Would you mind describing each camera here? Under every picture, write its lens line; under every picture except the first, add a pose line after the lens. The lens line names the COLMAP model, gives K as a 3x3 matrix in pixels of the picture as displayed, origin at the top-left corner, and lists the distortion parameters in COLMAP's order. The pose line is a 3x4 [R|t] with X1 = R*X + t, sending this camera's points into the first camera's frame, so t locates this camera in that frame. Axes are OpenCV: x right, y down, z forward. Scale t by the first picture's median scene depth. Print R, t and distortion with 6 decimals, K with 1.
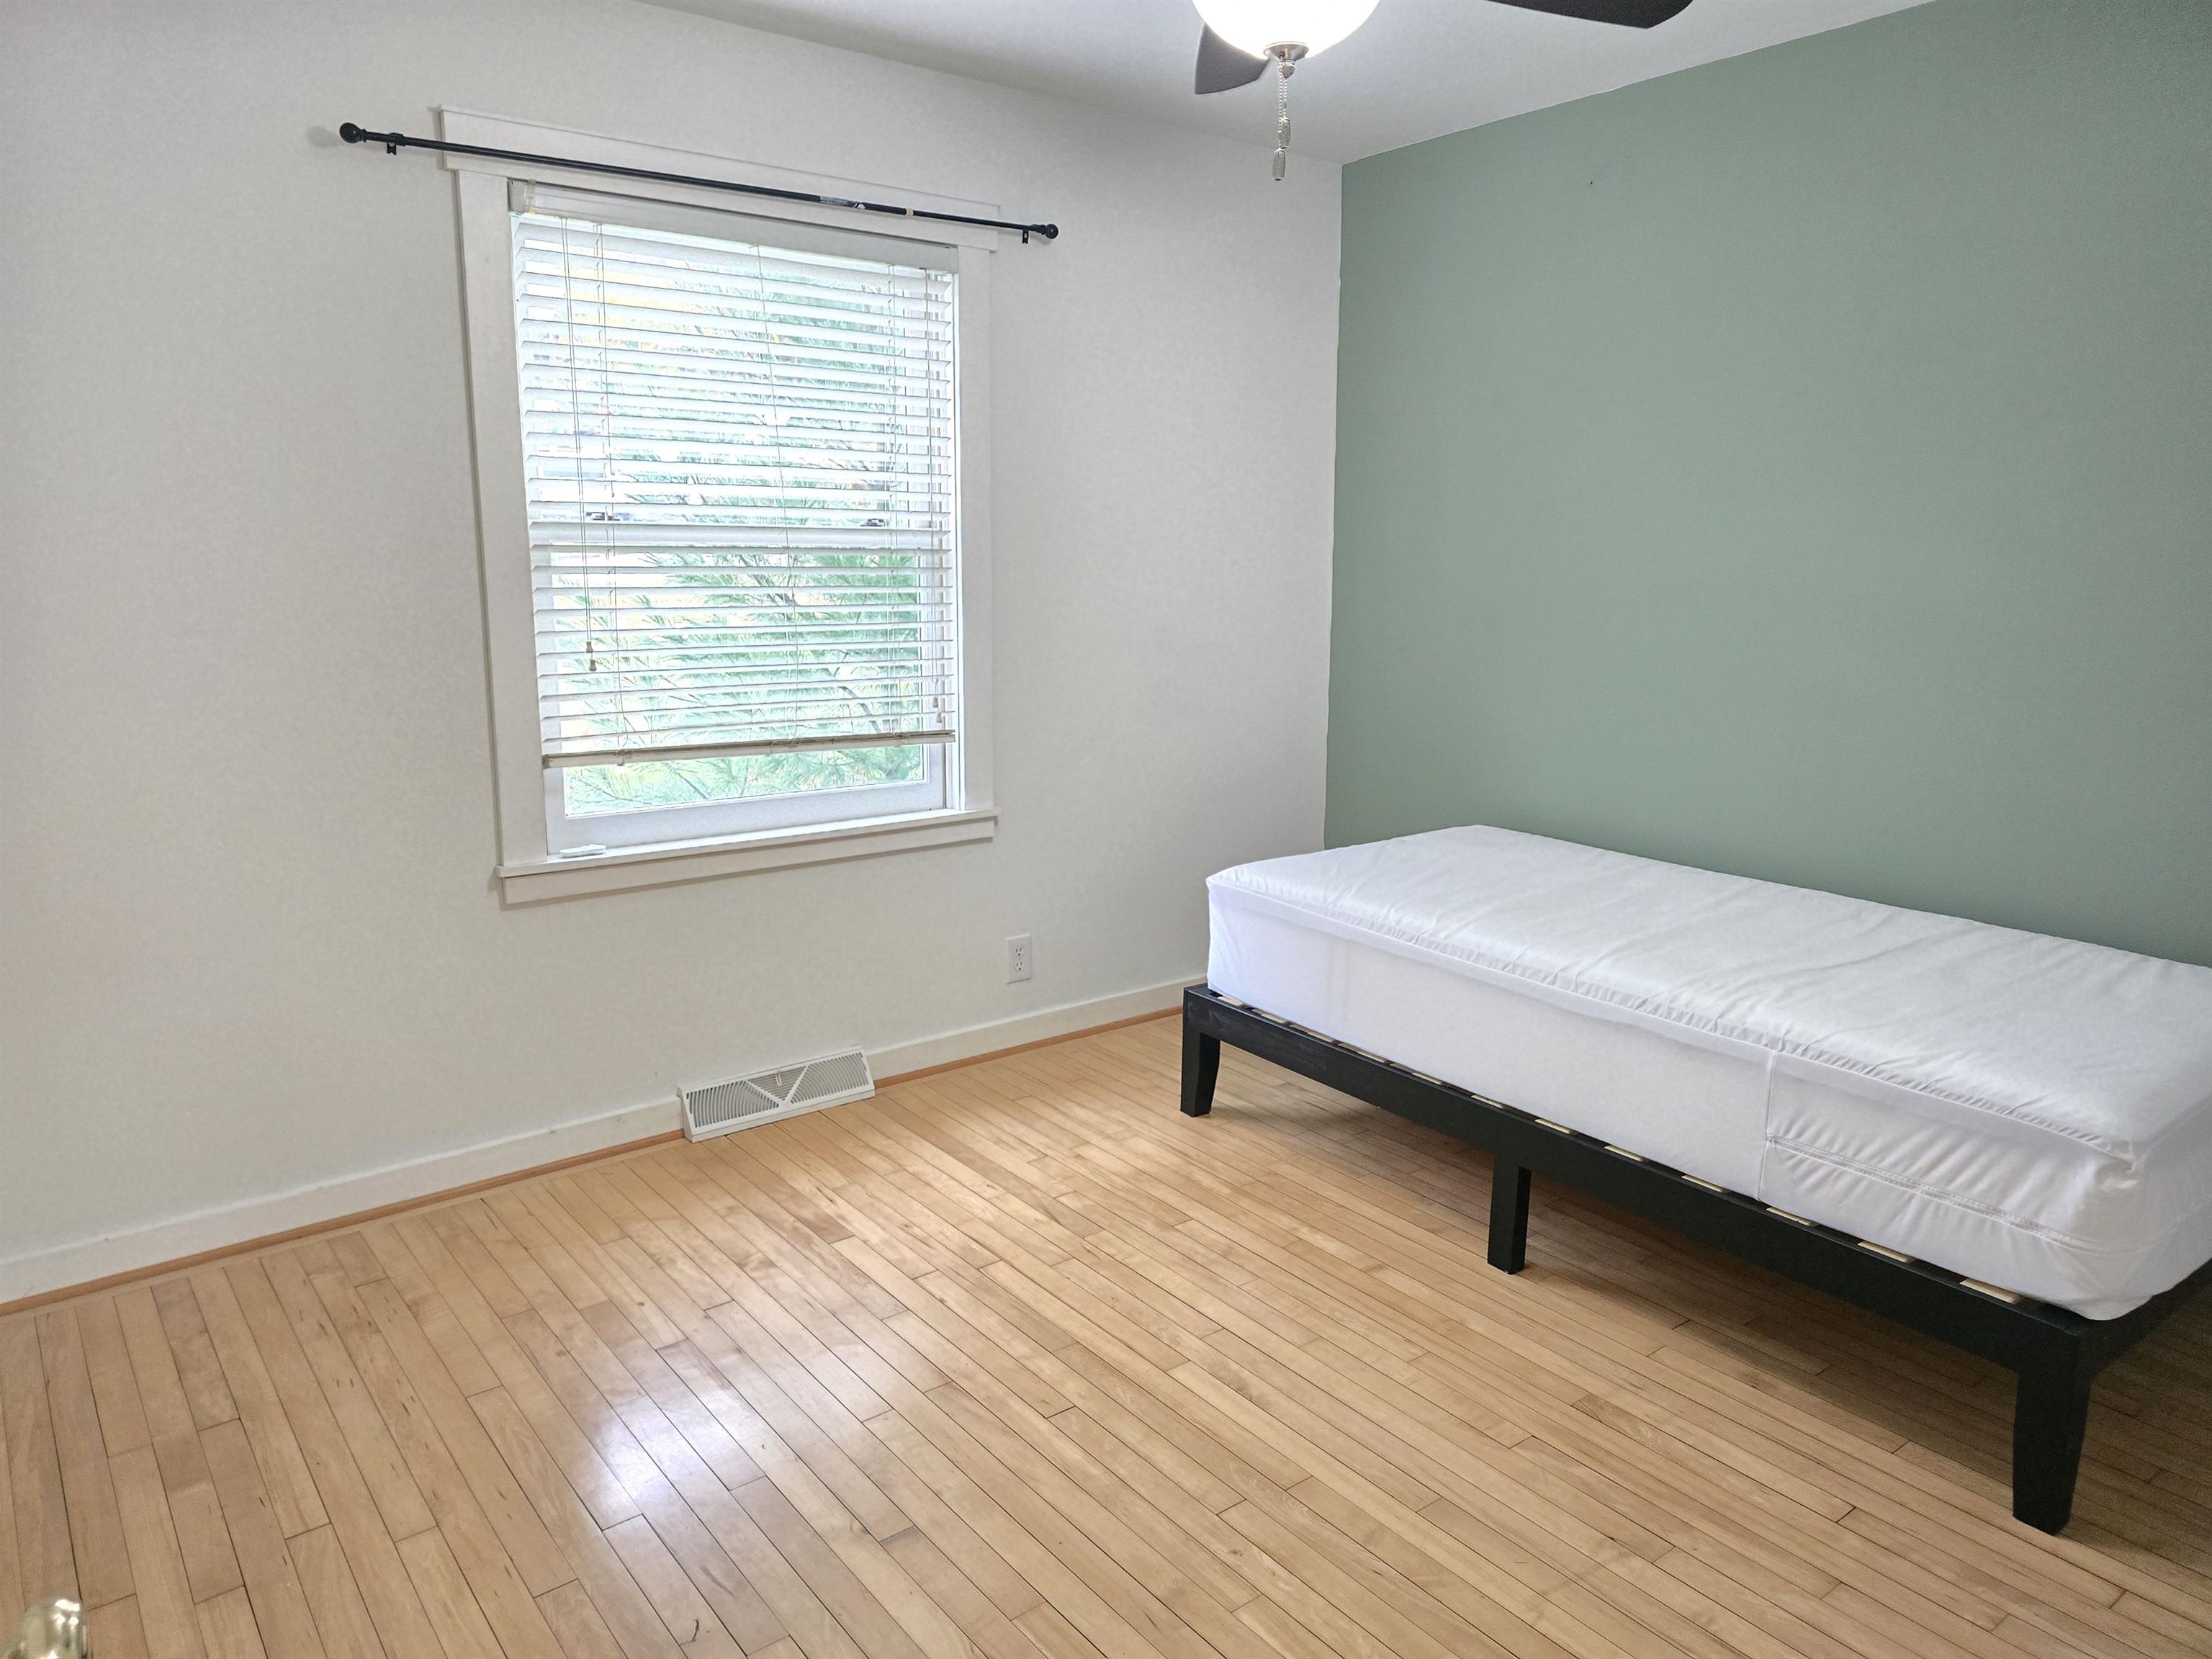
lens RADIAL K [[1488.5, 0, 1121.1], [0, 1488.5, 830.1], [0, 0, 1]] dist [0.053057, -0.023718]
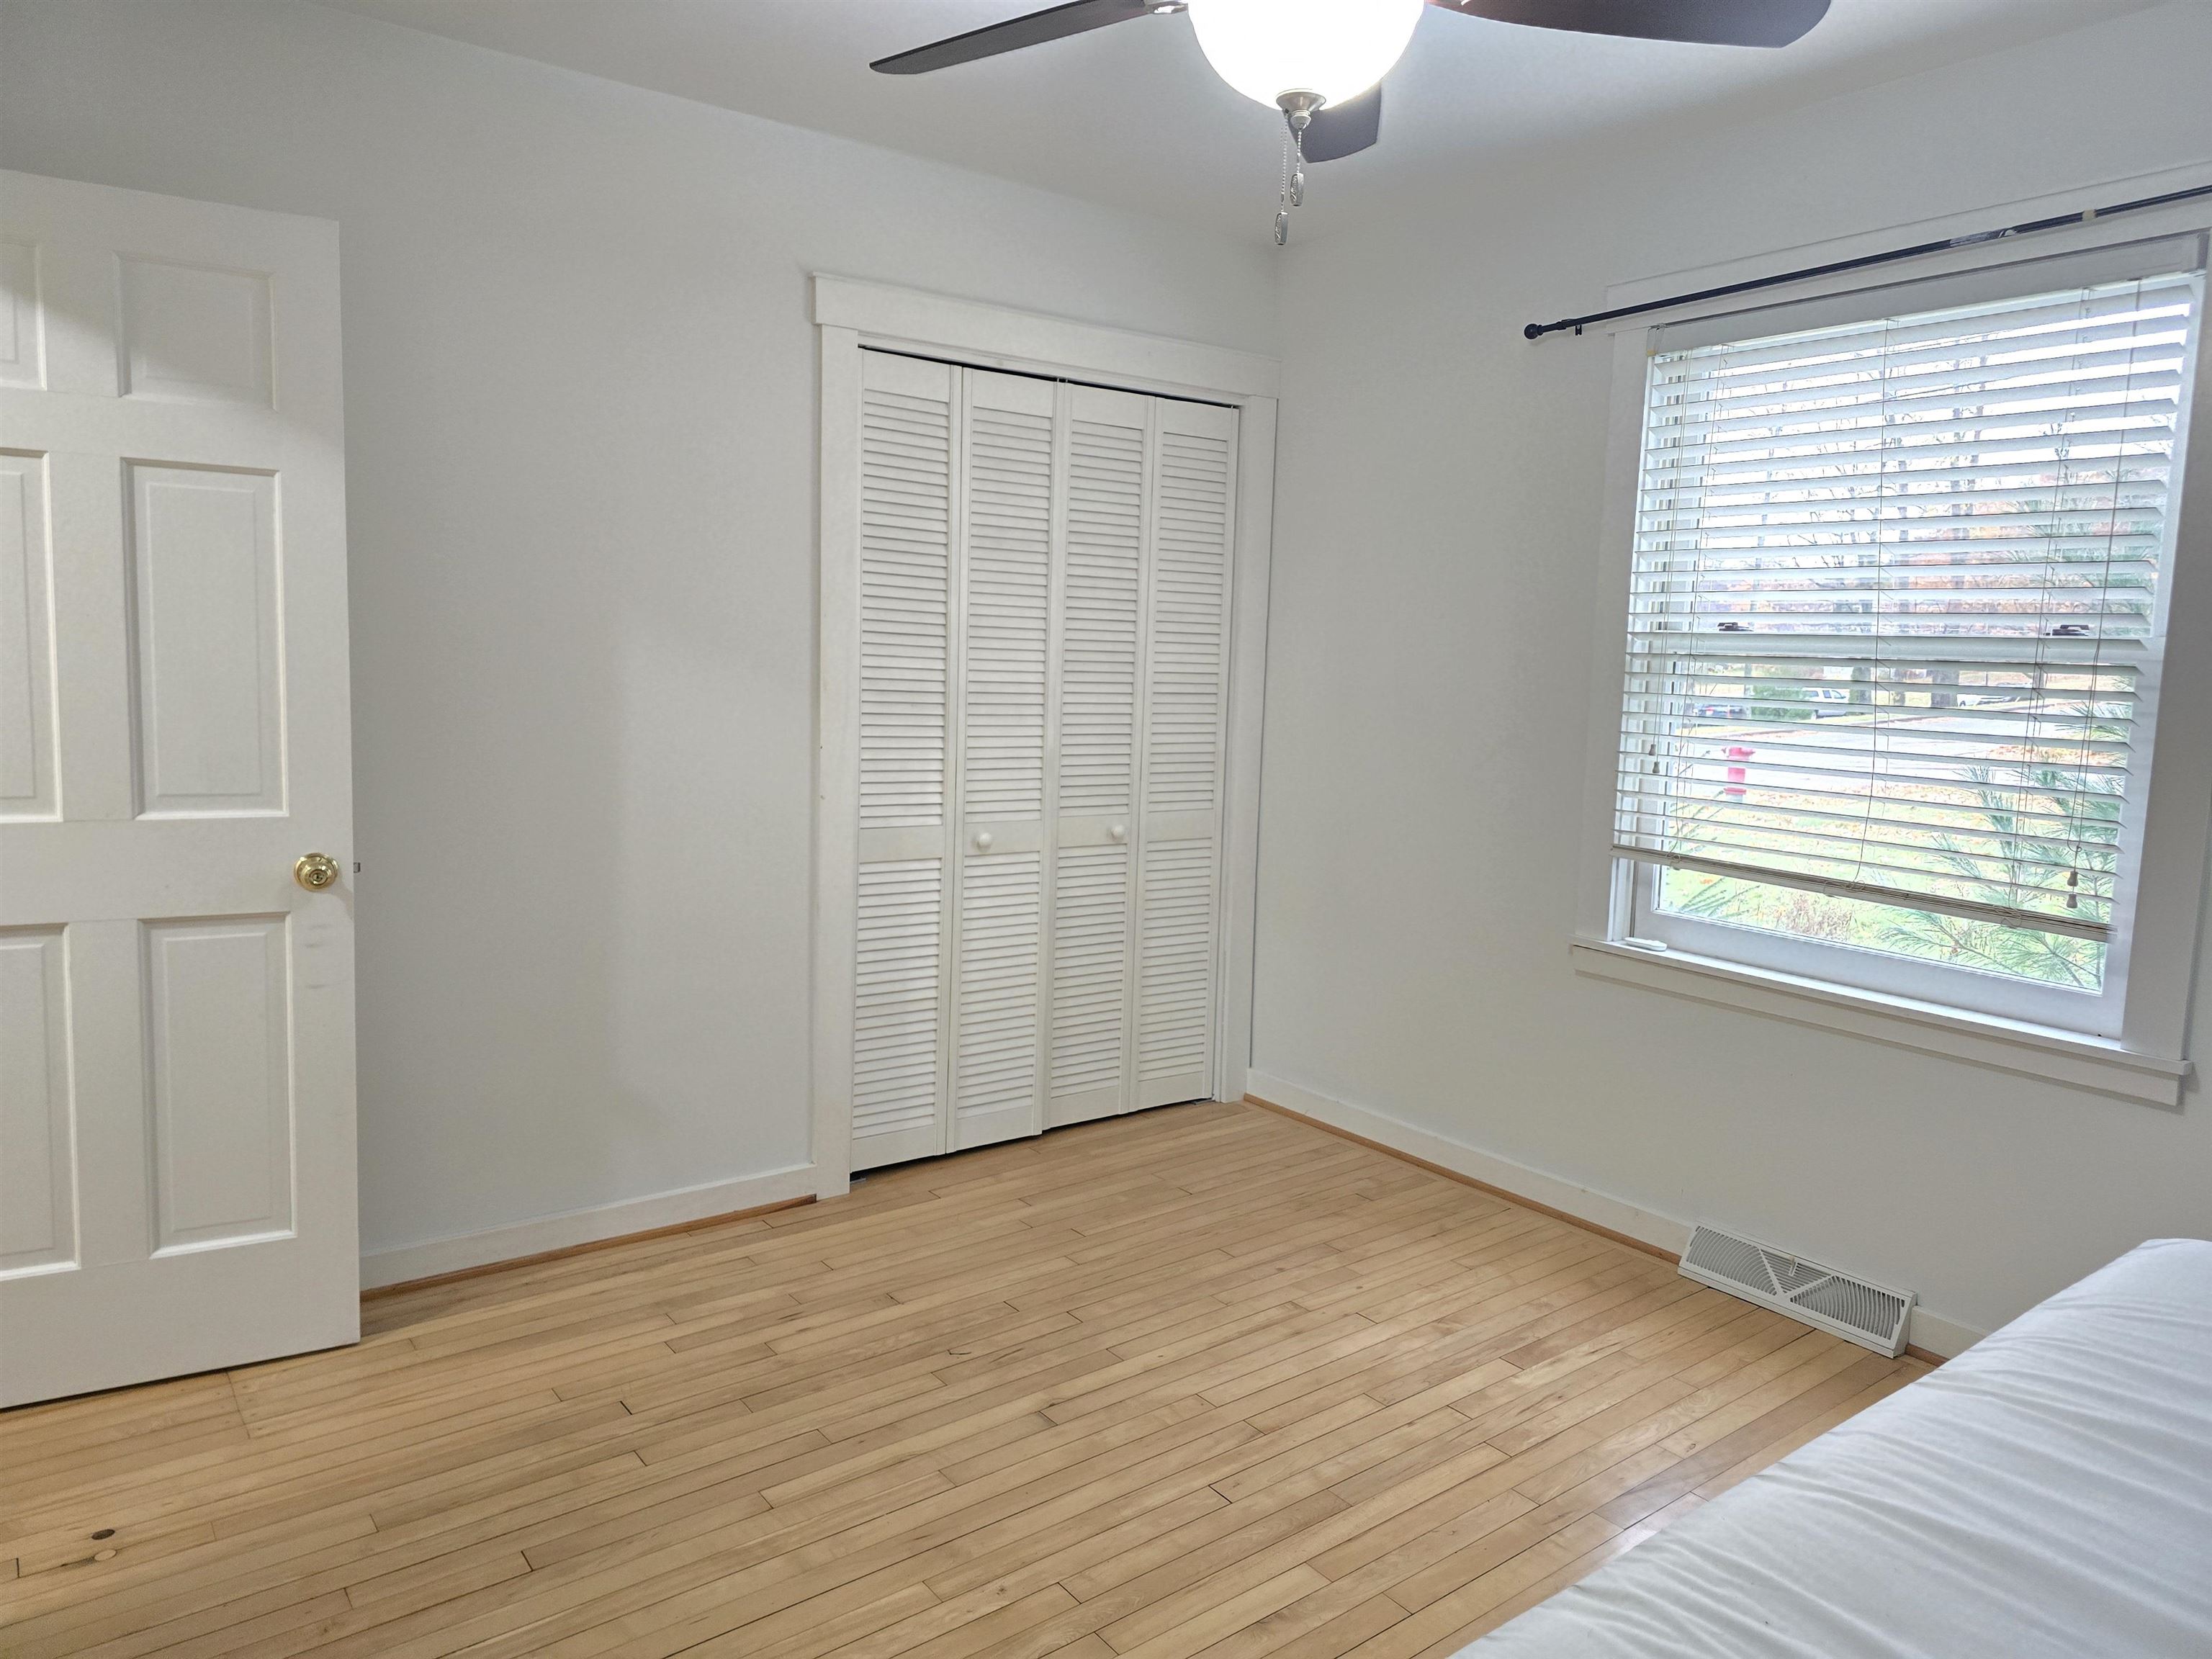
lens RADIAL K [[1488.5, 0, 1114.8], [0, 1488.5, 833.7], [0, 0, 1]] dist [0.053057, -0.023718]
pose [[-0.017717, 0.127787, -0.991643, 0.723183], [-0.216165, 0.967853, 0.128583, -0.123255], [0.976196, 0.216637, 0.010476, 0.661416]]
